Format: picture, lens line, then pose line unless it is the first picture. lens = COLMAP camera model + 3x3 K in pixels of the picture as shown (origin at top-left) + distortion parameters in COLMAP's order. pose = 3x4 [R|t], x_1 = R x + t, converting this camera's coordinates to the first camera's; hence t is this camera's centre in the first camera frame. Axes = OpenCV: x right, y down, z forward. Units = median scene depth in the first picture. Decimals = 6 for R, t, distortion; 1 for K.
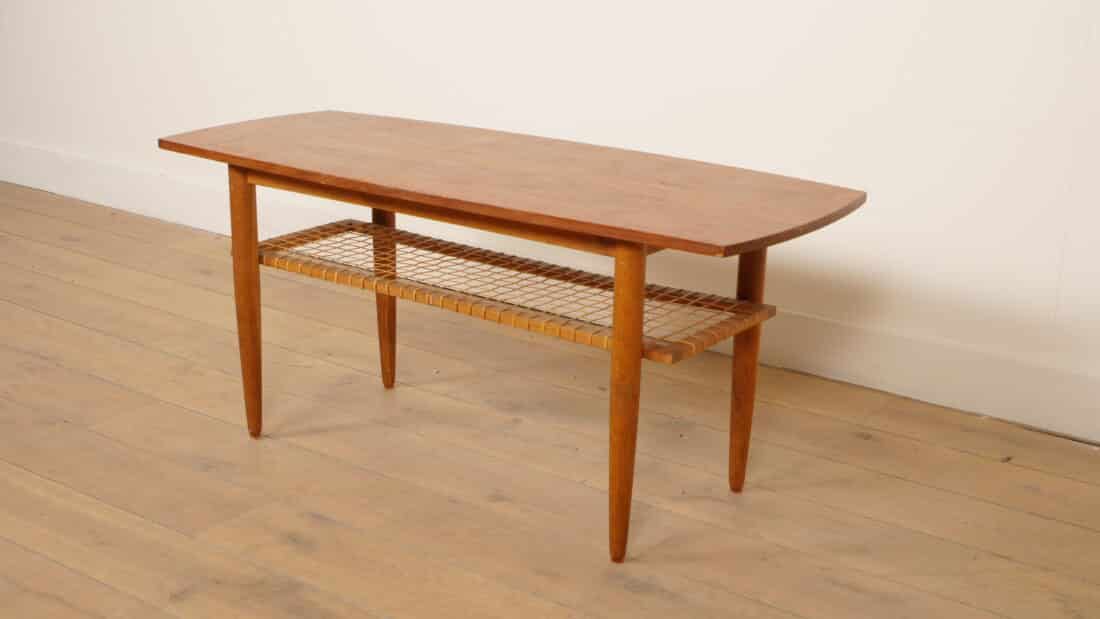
lens RADIAL K [[1535.8, 0, 543.7], [0, 1535.8, 307.7], [0, 0, 1]] dist [0.020230, 0.000000]
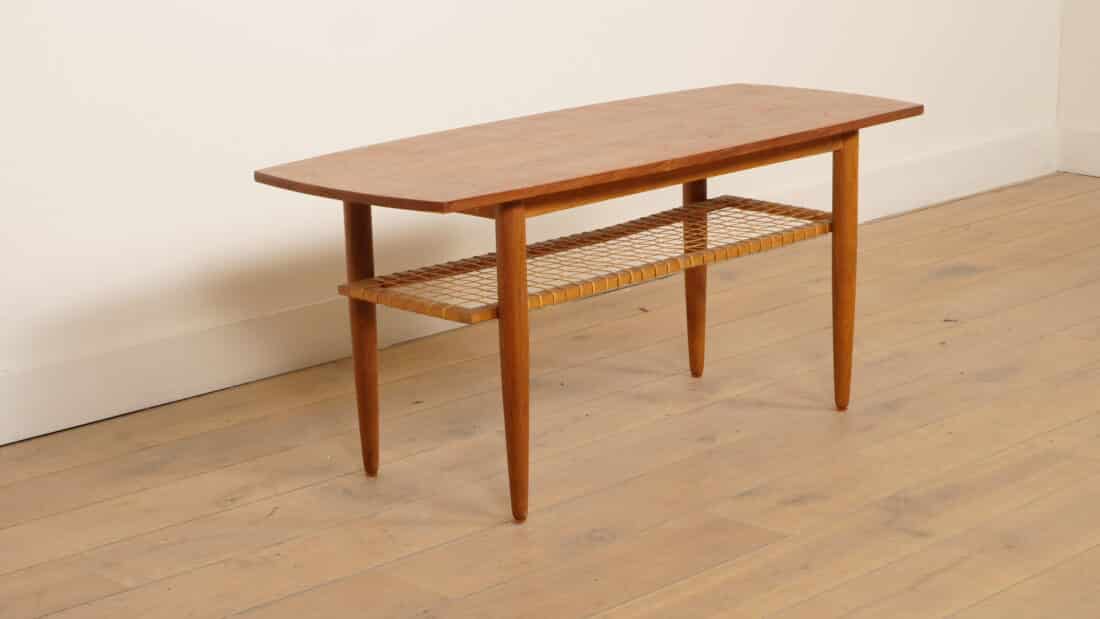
lens RADIAL K [[2287.1, 0, 551.0], [0, 2287.1, 310.8], [0, 0, 1]] dist [-0.031659, 0.000000]
pose [[0.114820, -0.248010, 0.961929, -1.435317], [0.302466, 0.931084, 0.203953, -0.288953], [-0.946219, 0.267532, 0.181922, 0.760628]]
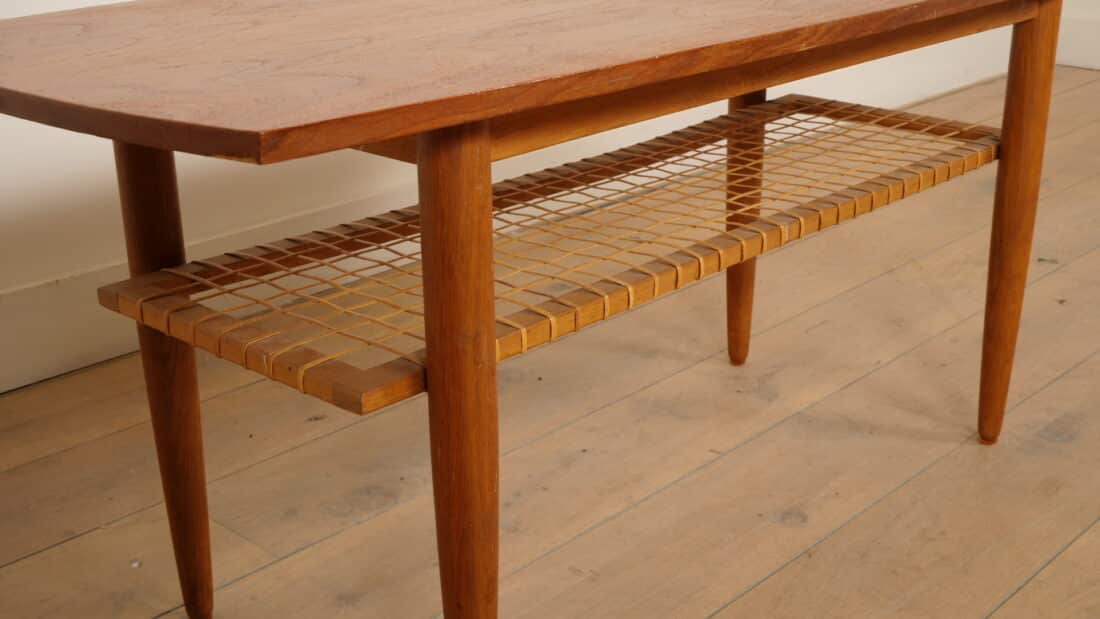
lens RADIAL K [[1404.2, 0, 552.3], [0, 1404.2, 304.8], [0, 0, 1]] dist [-0.003215, 0.000000]
pose [[0.076451, -0.352258, 0.932775, -0.505231], [0.287678, 0.903522, 0.317632, -0.149699], [-0.954671, 0.244055, 0.170412, 0.932490]]
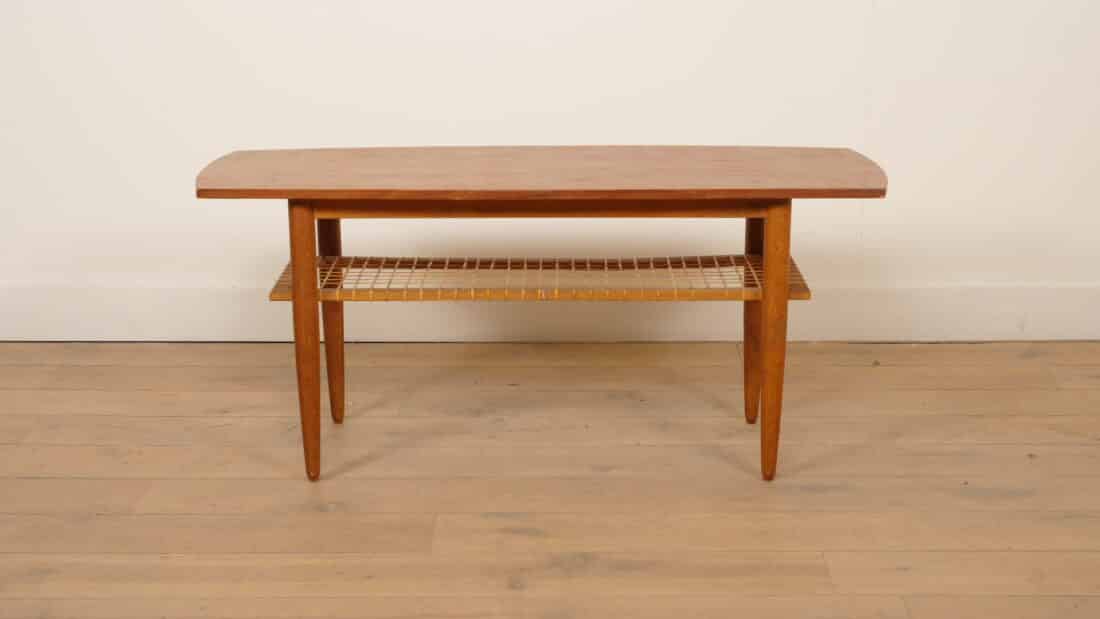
lens RADIAL K [[1974.5, 0, 549.1], [0, 1974.5, 309.2], [0, 0, 1]] dist [-0.059122, 0.000000]
pose [[0.798760, -0.157591, 0.580644, -0.815253], [0.186286, 0.982441, 0.010378, -0.008073], [-0.572084, 0.099876, 0.814091, -0.117635]]
